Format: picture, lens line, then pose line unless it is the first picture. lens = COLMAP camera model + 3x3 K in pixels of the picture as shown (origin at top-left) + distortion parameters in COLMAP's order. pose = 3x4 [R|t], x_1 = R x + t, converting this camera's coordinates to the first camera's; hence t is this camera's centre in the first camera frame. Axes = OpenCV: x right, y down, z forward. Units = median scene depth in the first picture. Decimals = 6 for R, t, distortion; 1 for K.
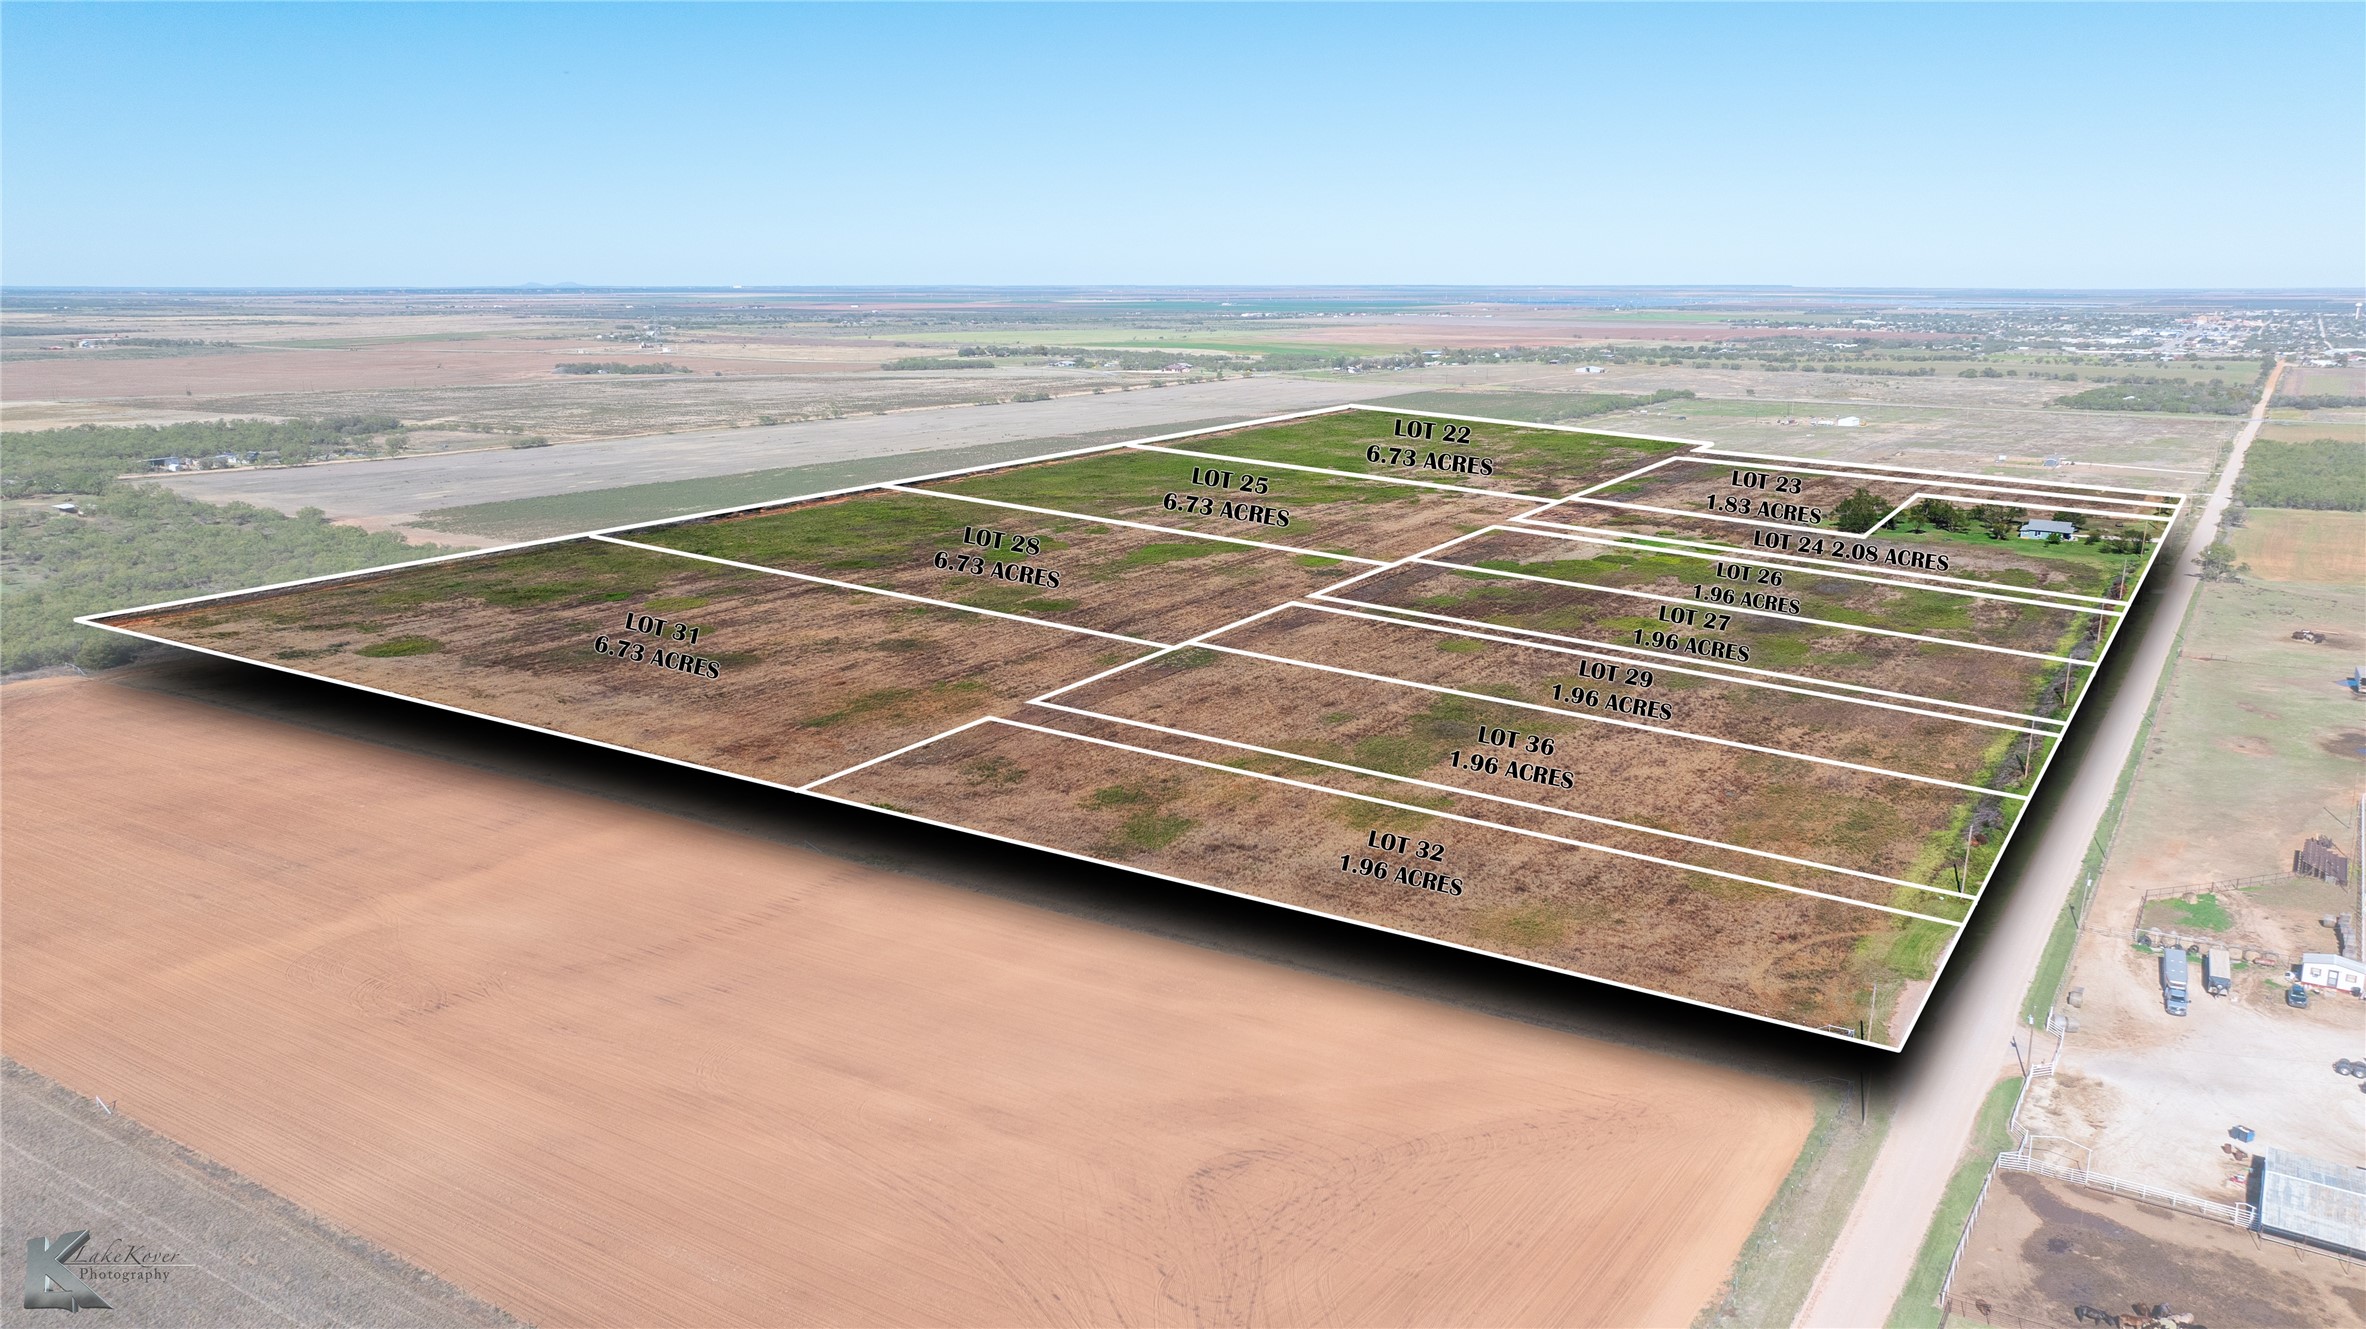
lens RADIAL K [[1673.1, 0, 1194.6], [0, 1673.1, 669.5], [0, 0, 1]] dist [-0.033100, 0.039201]
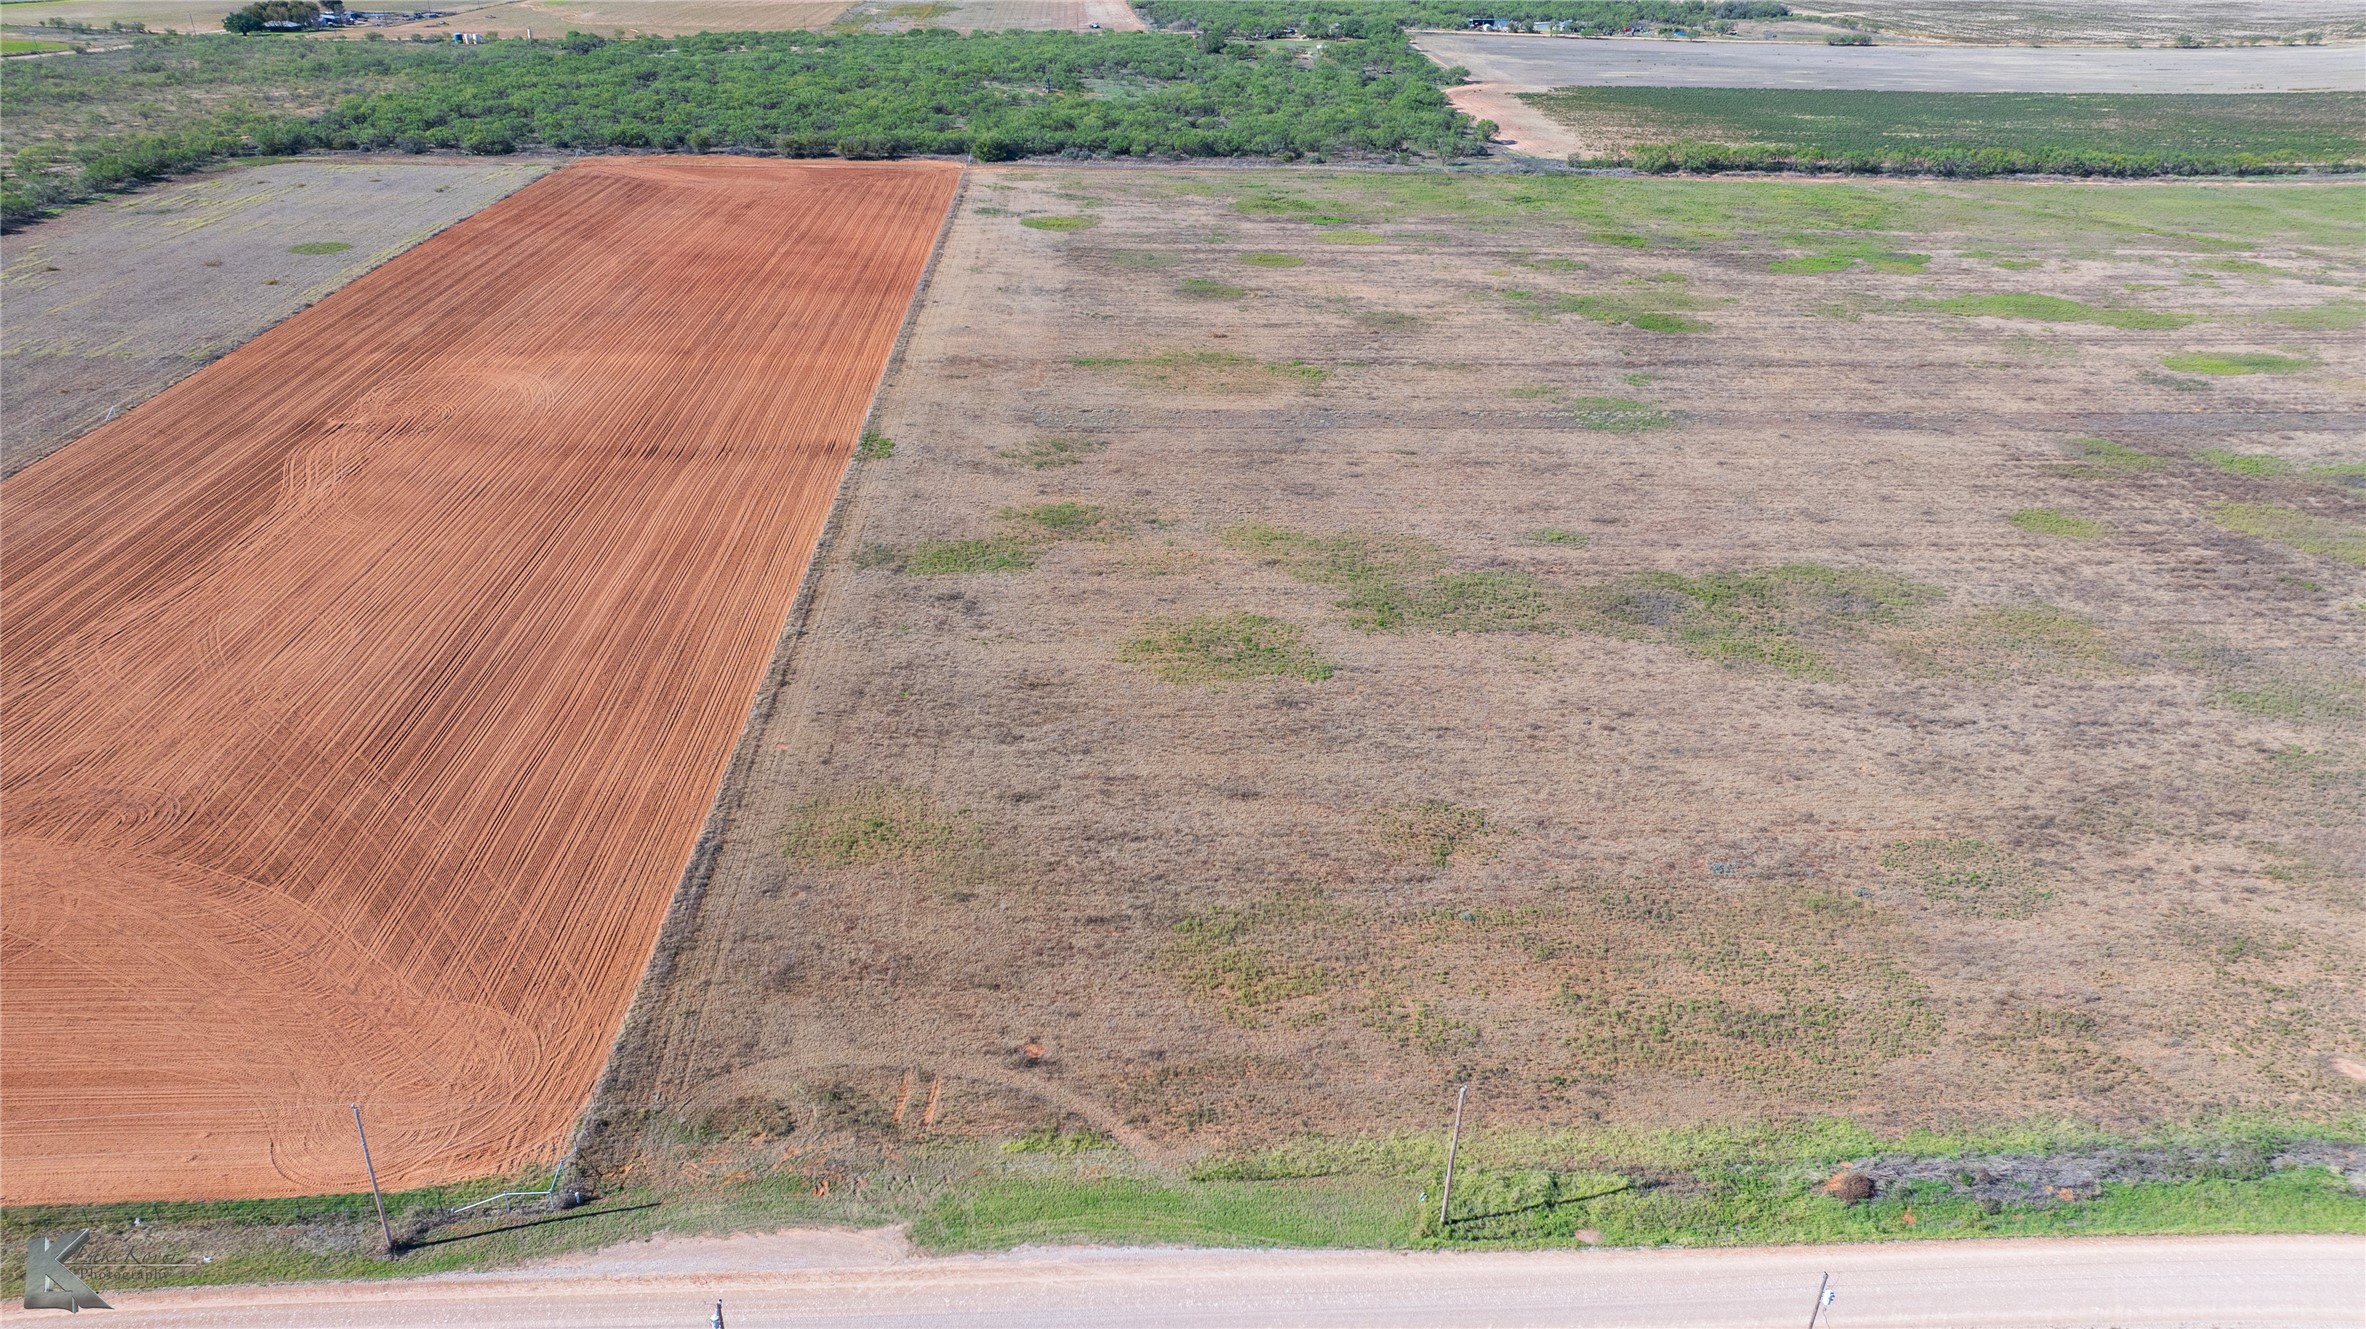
lens RADIAL K [[1673.1, 0, 1207.4], [0, 1673.1, 652.2], [0, 0, 1]] dist [-0.033100, 0.039201]
pose [[0.596529, 0.350112, -0.722202, 0.490810], [-0.217522, 0.936685, 0.274419, -0.078436], [0.772553, -0.006604, 0.634916, 0.479558]]
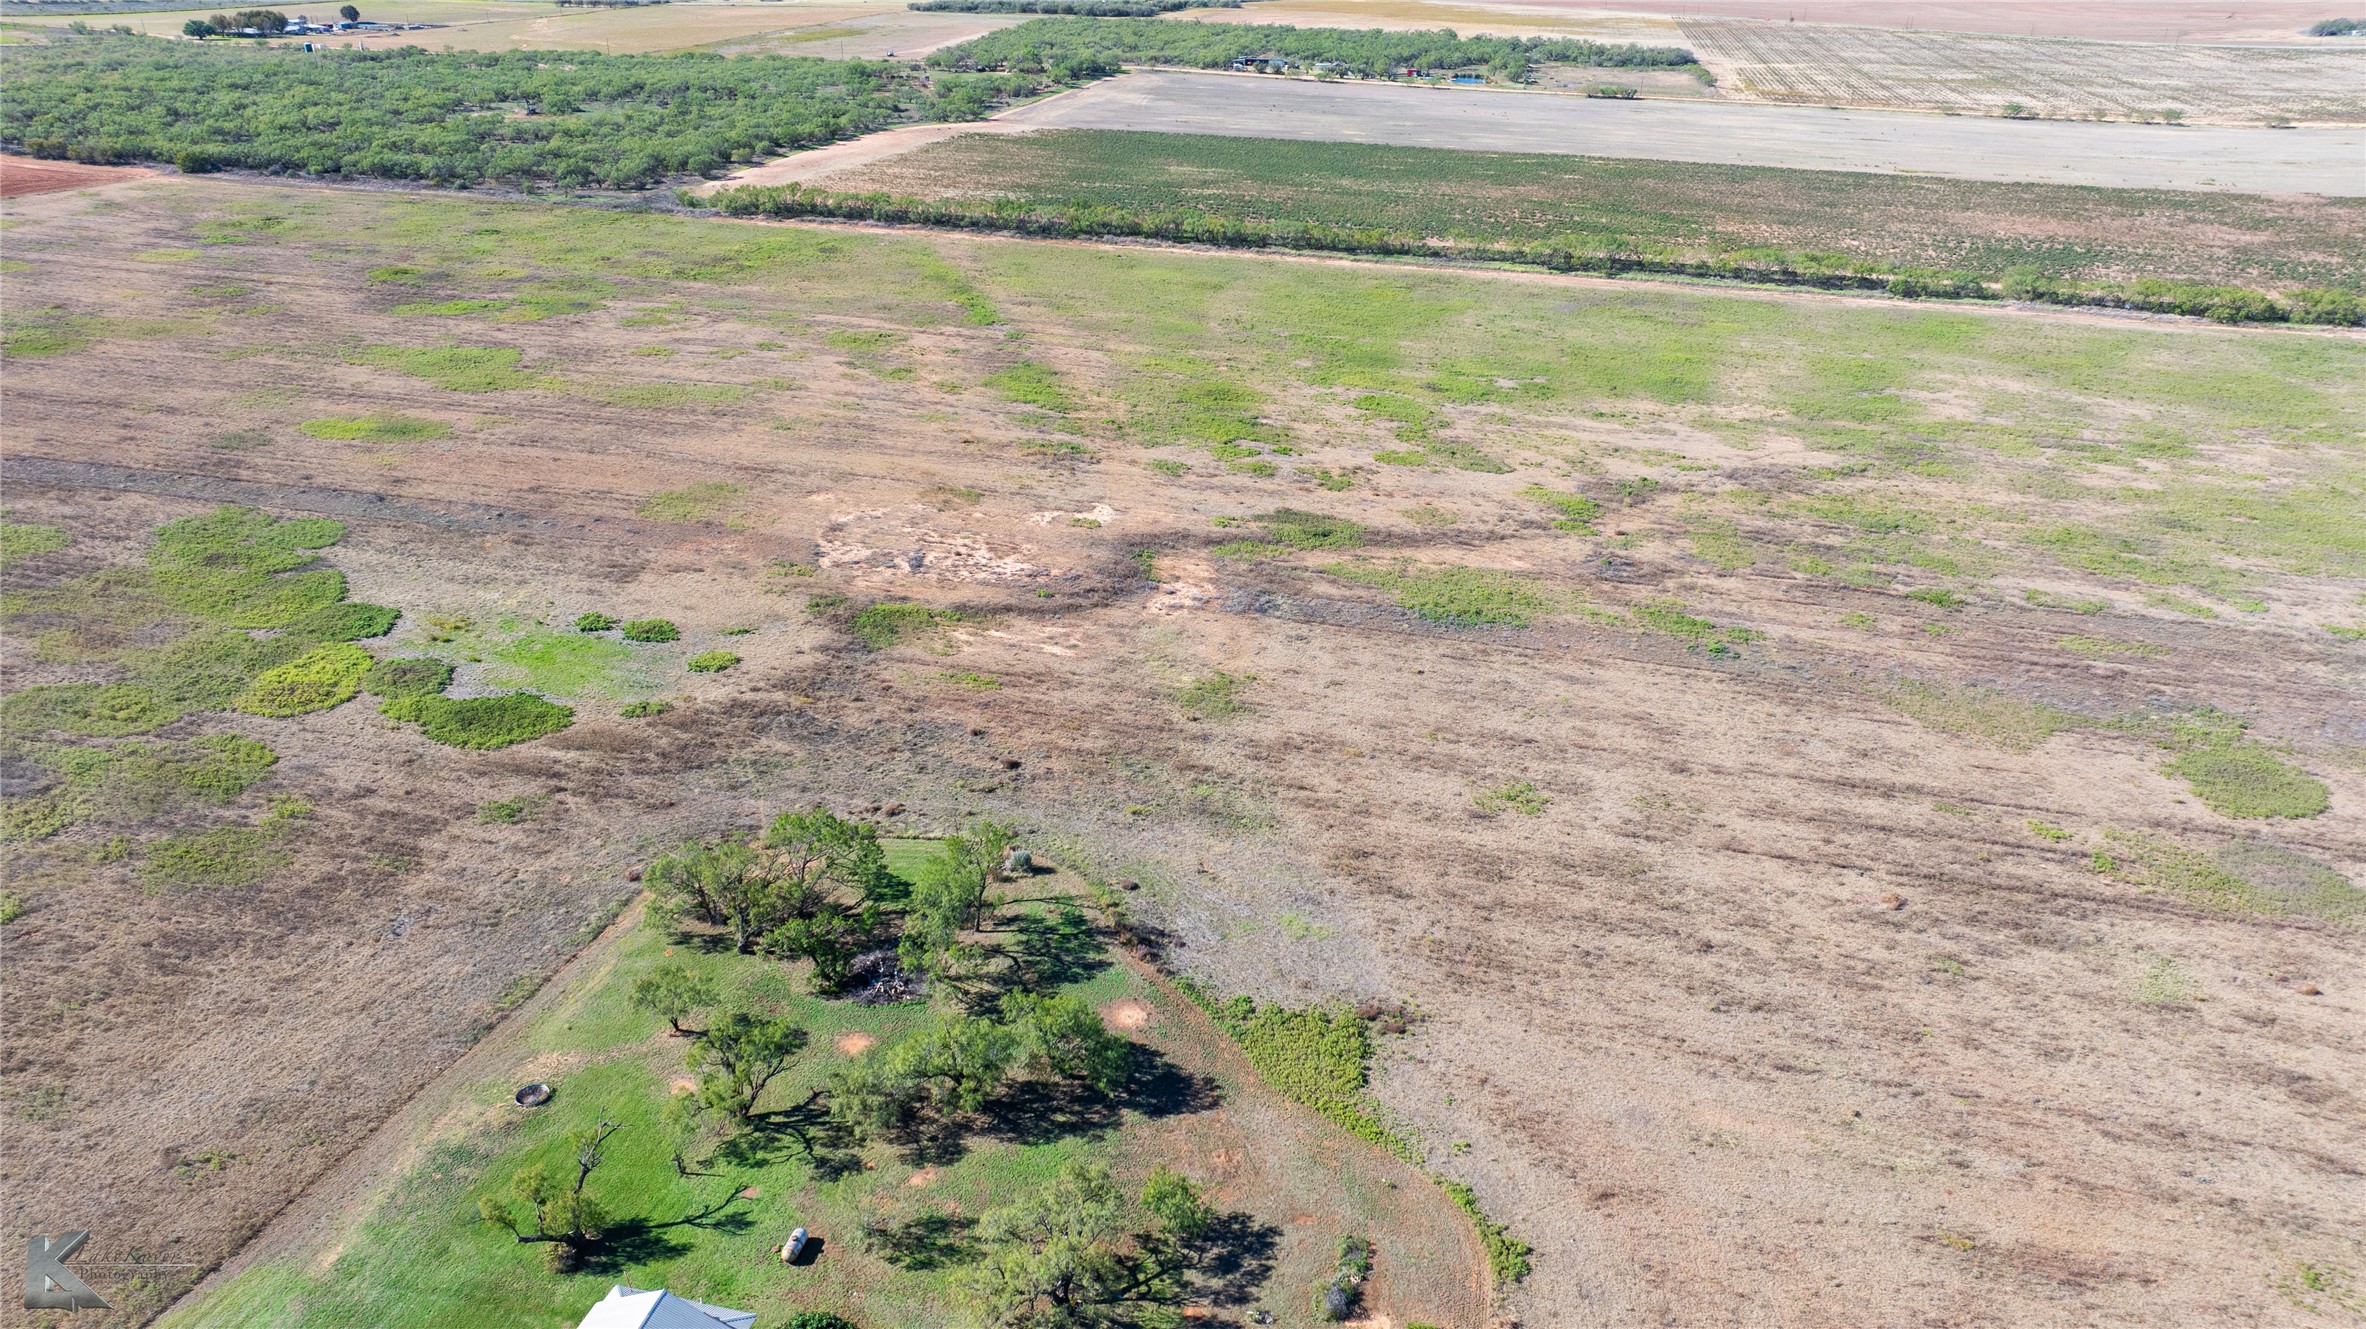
lens RADIAL K [[1673.1, 0, 1185.8], [0, 1673.1, 683.8], [0, 0, 1]] dist [-0.033100, 0.039201]
pose [[0.336054, 0.412695, -0.846611, 1.049240], [-0.256642, 0.904997, 0.339285, -0.382071], [0.906202, 0.103258, 0.410044, 1.527714]]
